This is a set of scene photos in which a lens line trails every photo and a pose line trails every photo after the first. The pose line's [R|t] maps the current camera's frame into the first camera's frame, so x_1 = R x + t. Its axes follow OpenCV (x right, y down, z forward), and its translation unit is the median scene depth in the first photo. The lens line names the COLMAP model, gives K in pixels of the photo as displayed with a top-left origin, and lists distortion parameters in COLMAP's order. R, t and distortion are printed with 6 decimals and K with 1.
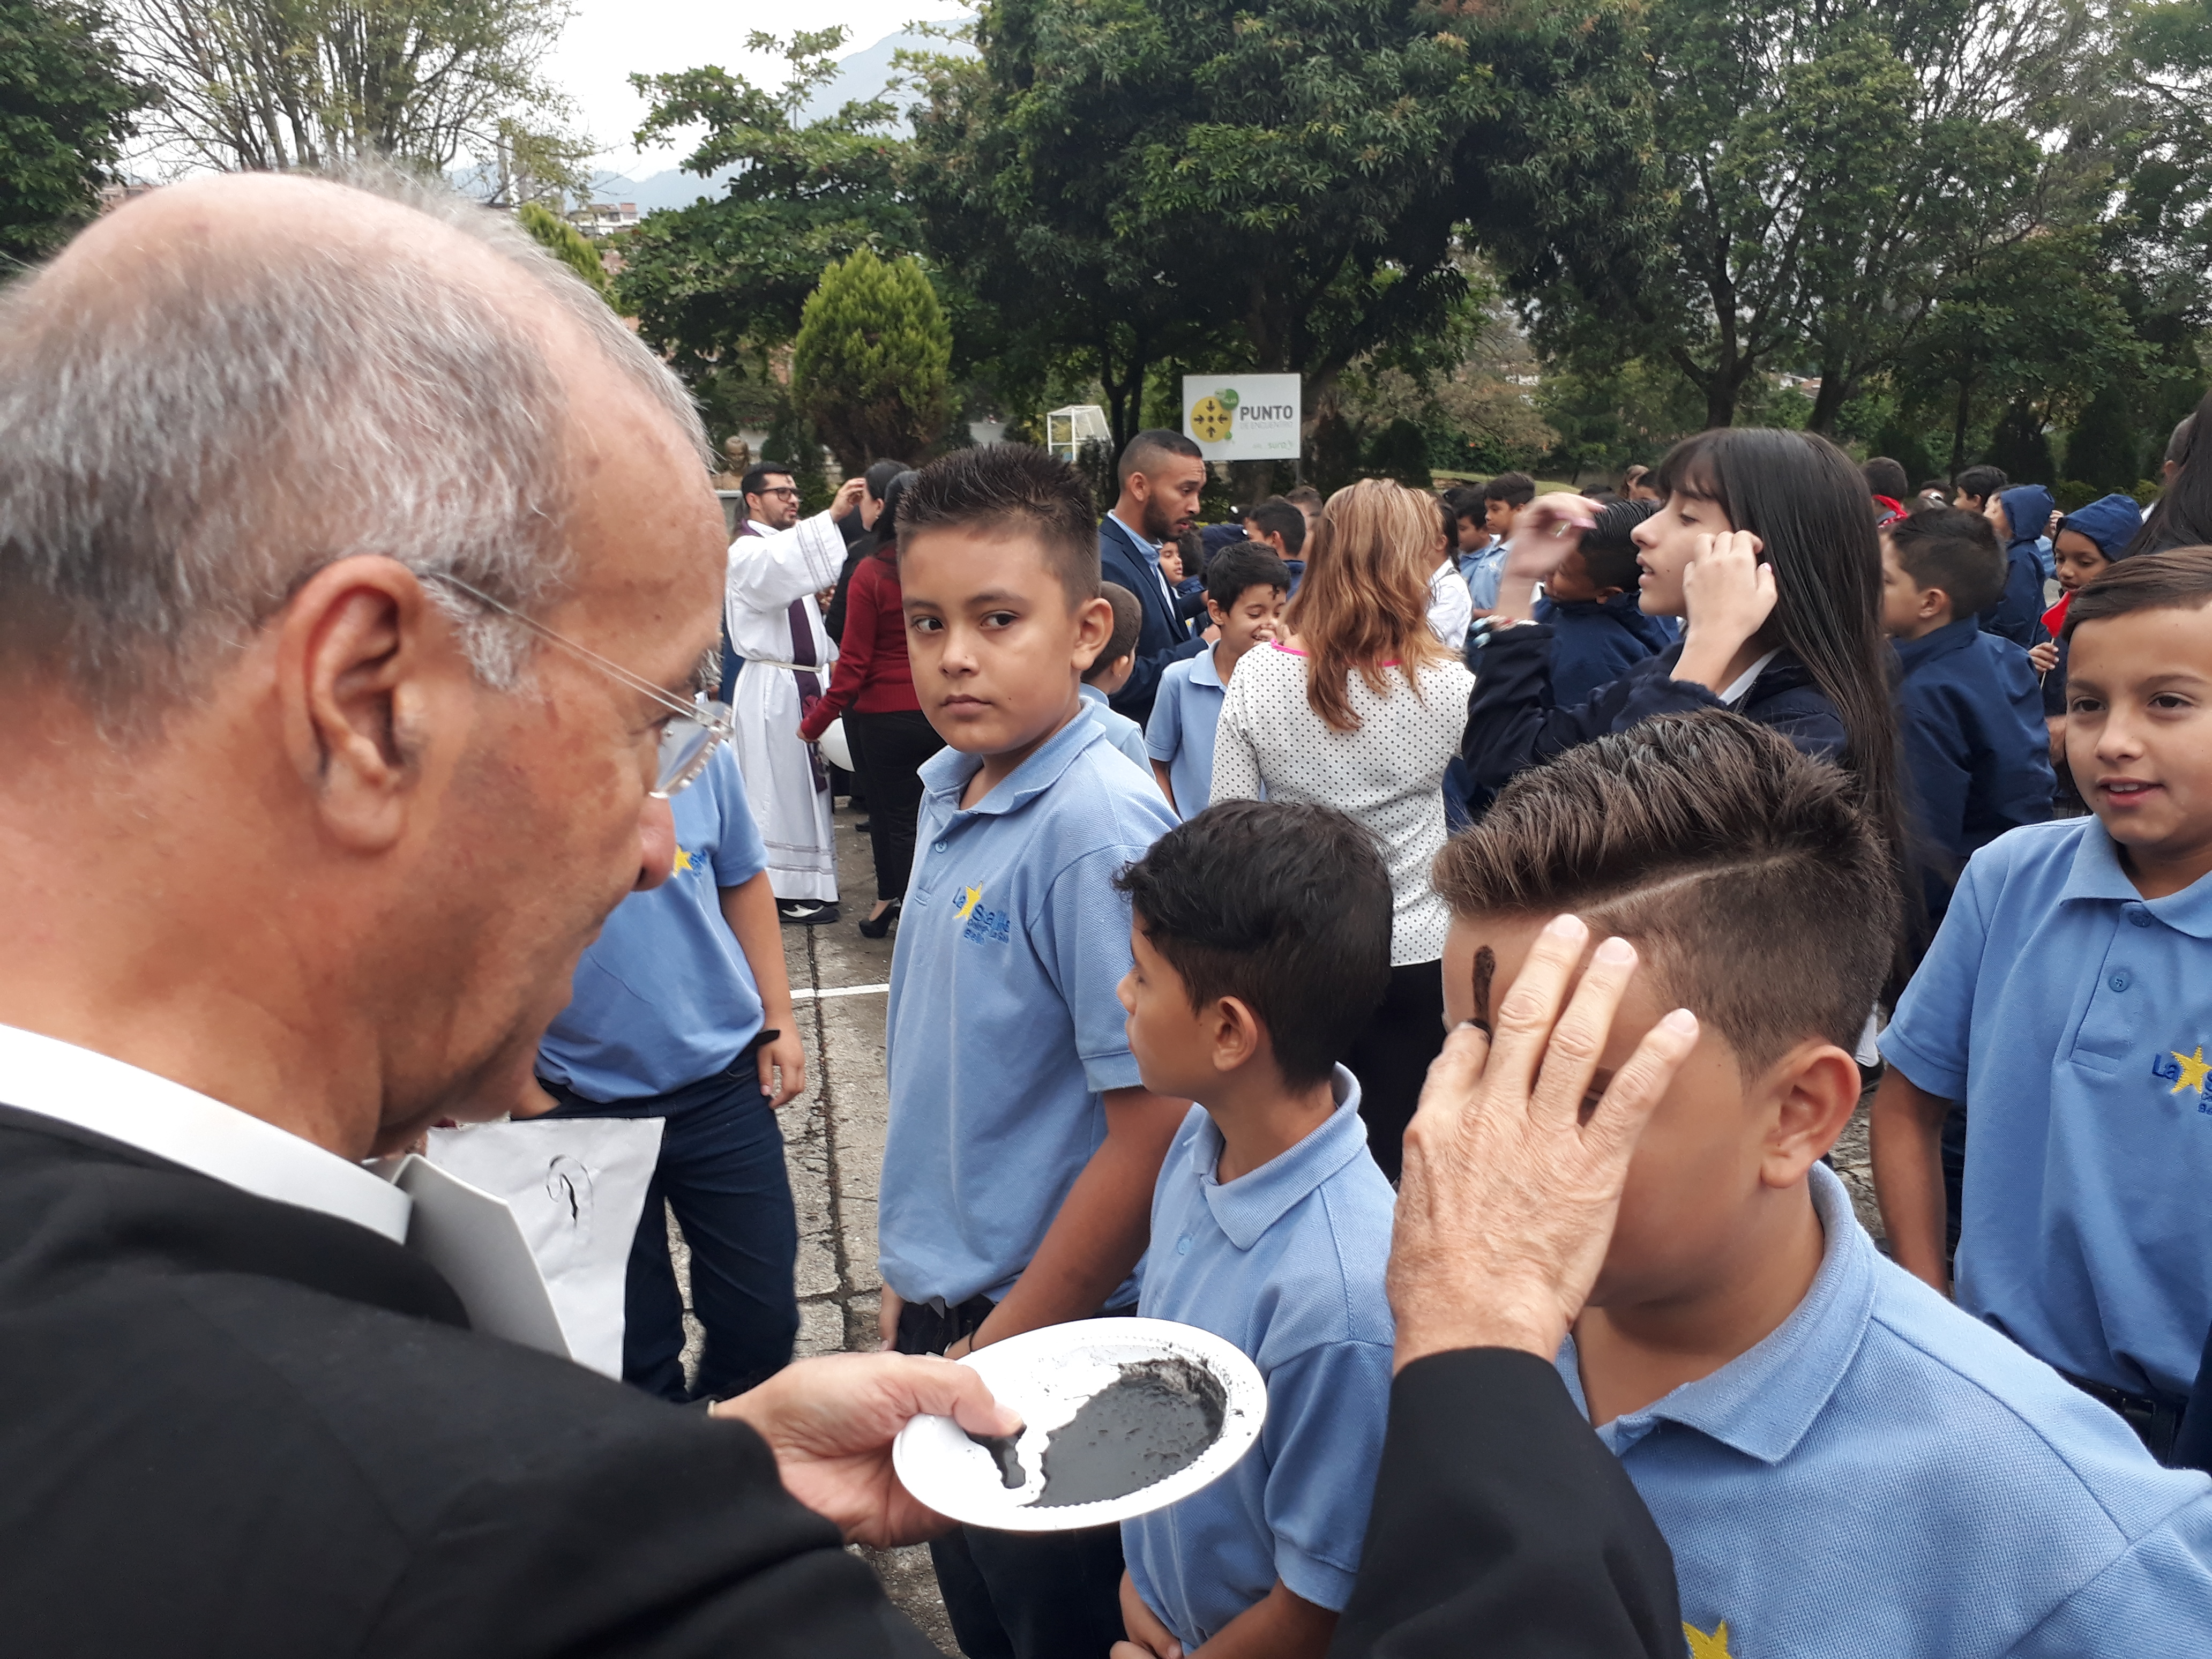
lens RADIAL K [[1798.3, 0, 1106.0], [0, 1798.3, 829.5], [0, 0, 1]] dist [0.005739, 0.013587]
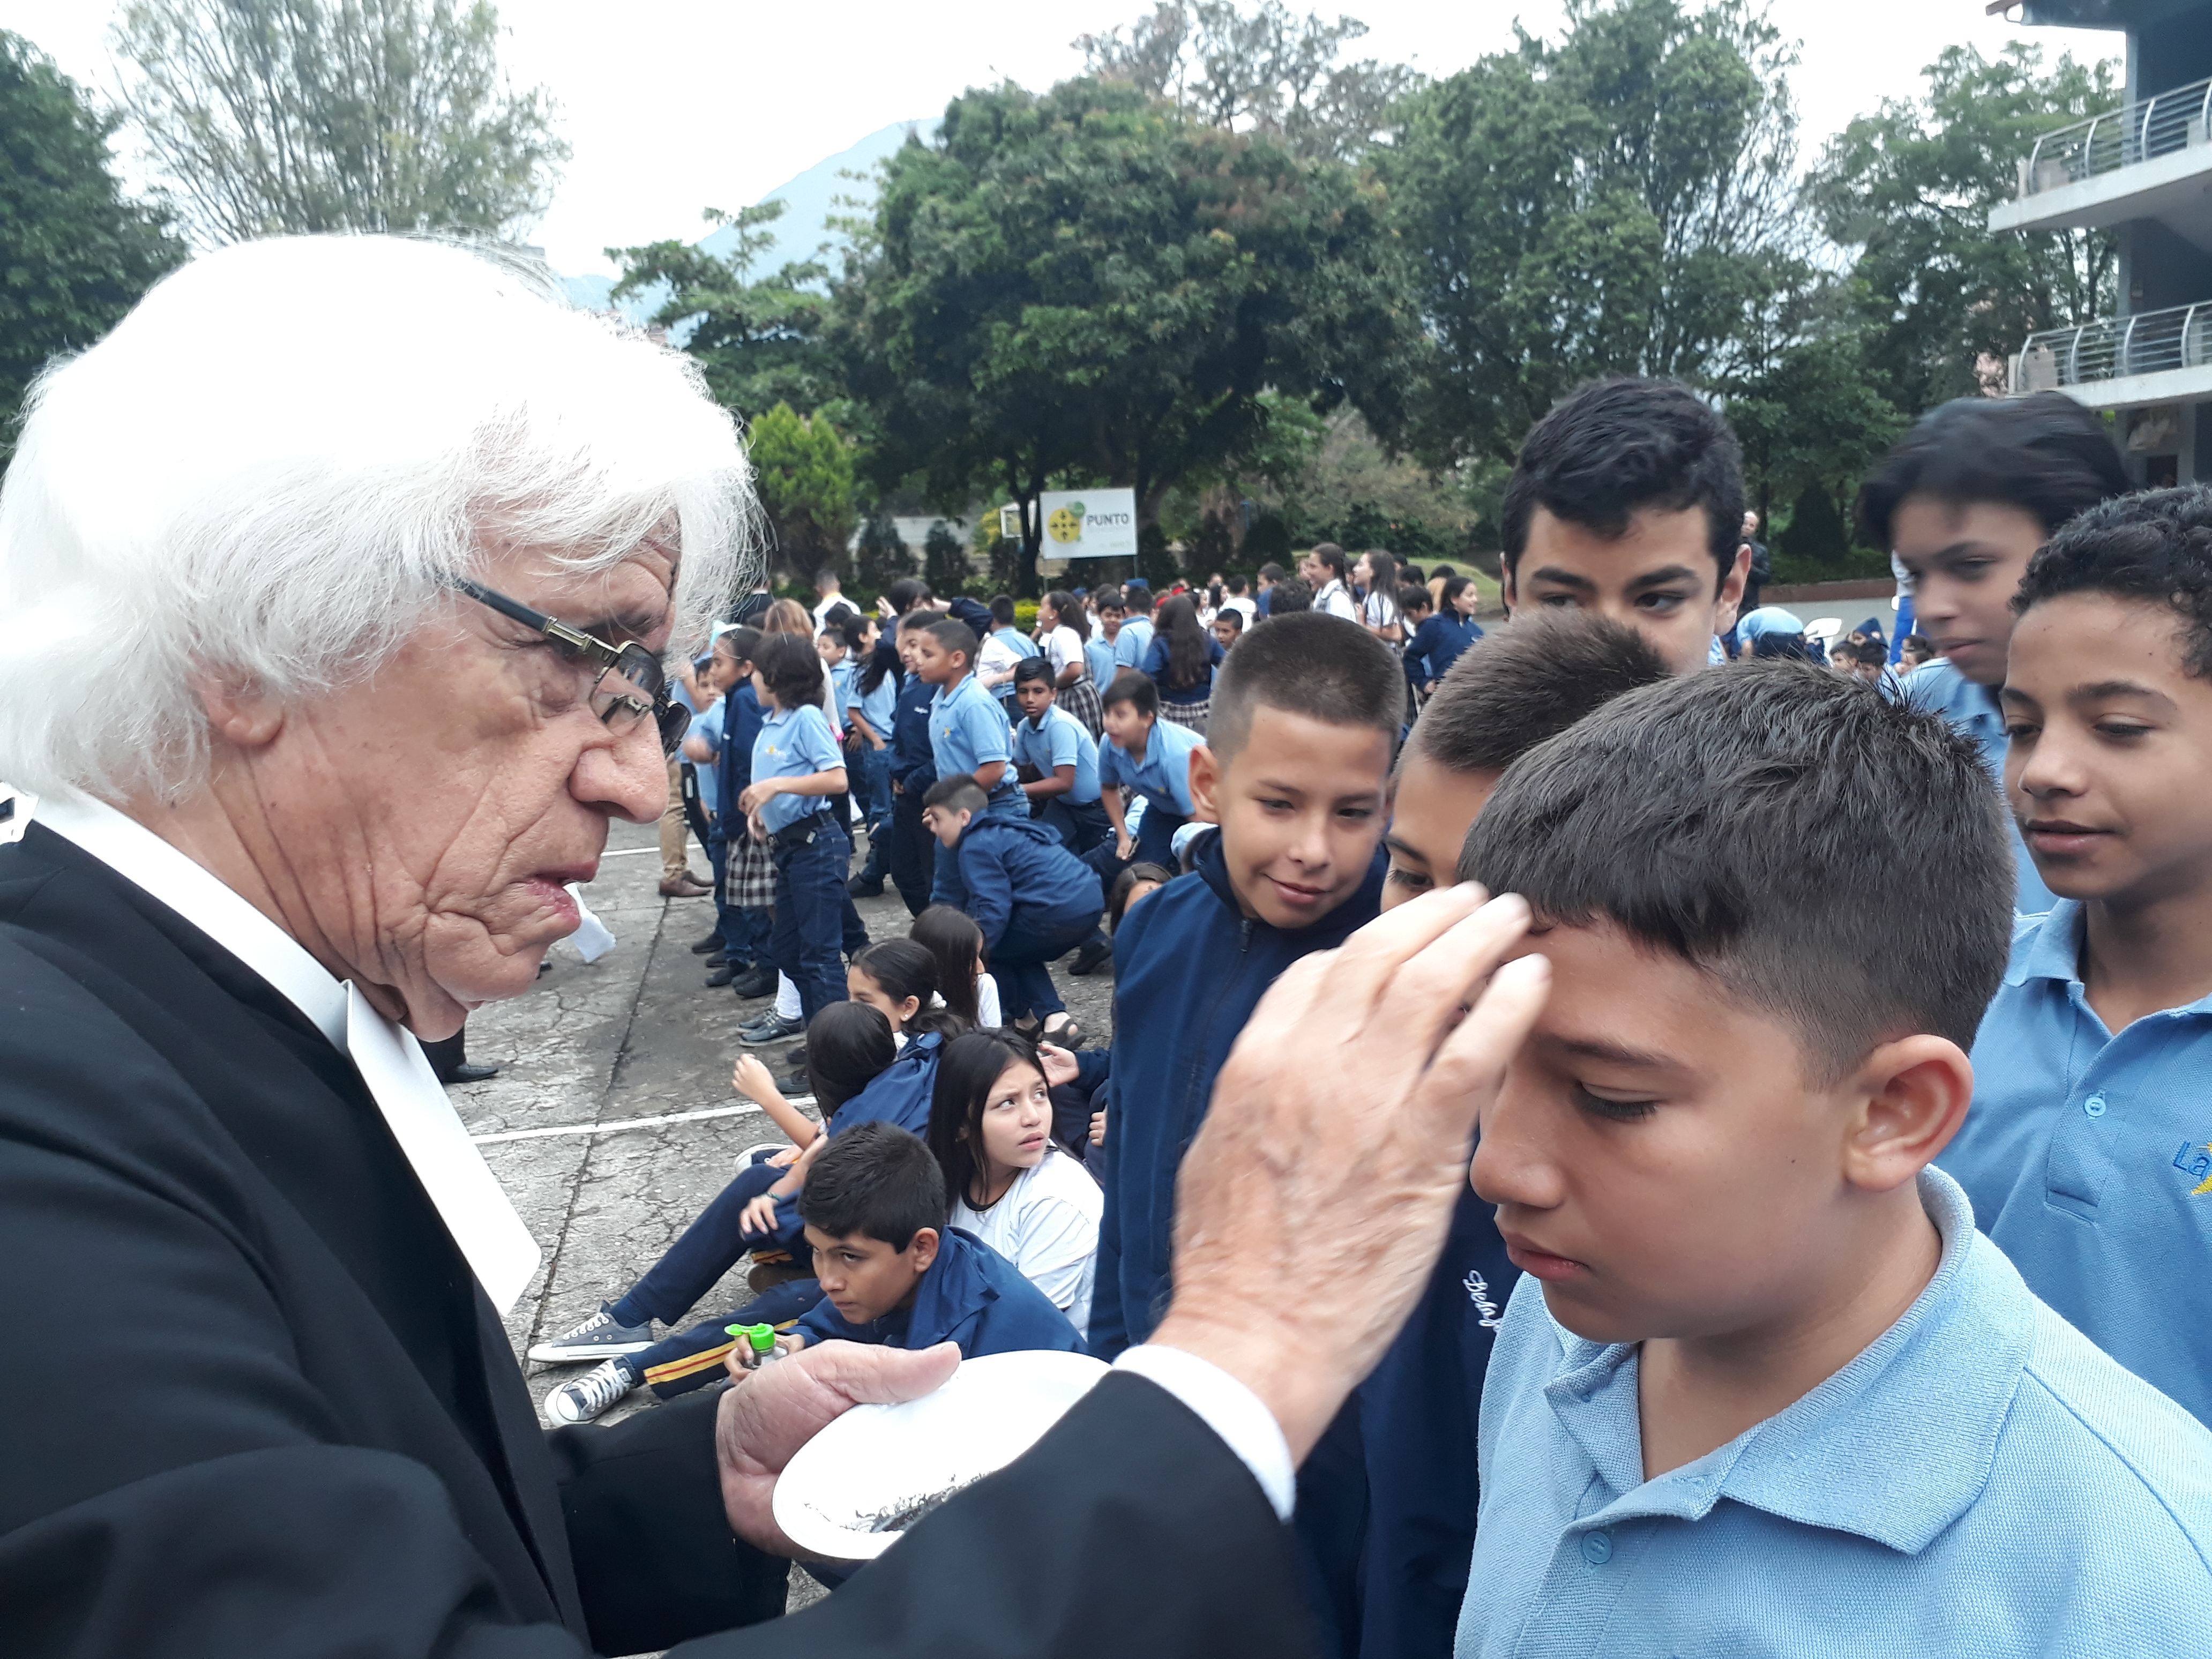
lens RADIAL K [[1719.5, 0, 1072.7], [0, 1719.5, 868.6], [0, 0, 1]] dist [0.056039, 0.000611]
pose [[0.999679, -0.024471, -0.006591, 0.067251], [0.024344, 0.999529, -0.018691, 0.038422], [0.007045, 0.018525, 0.999804, -0.219299]]
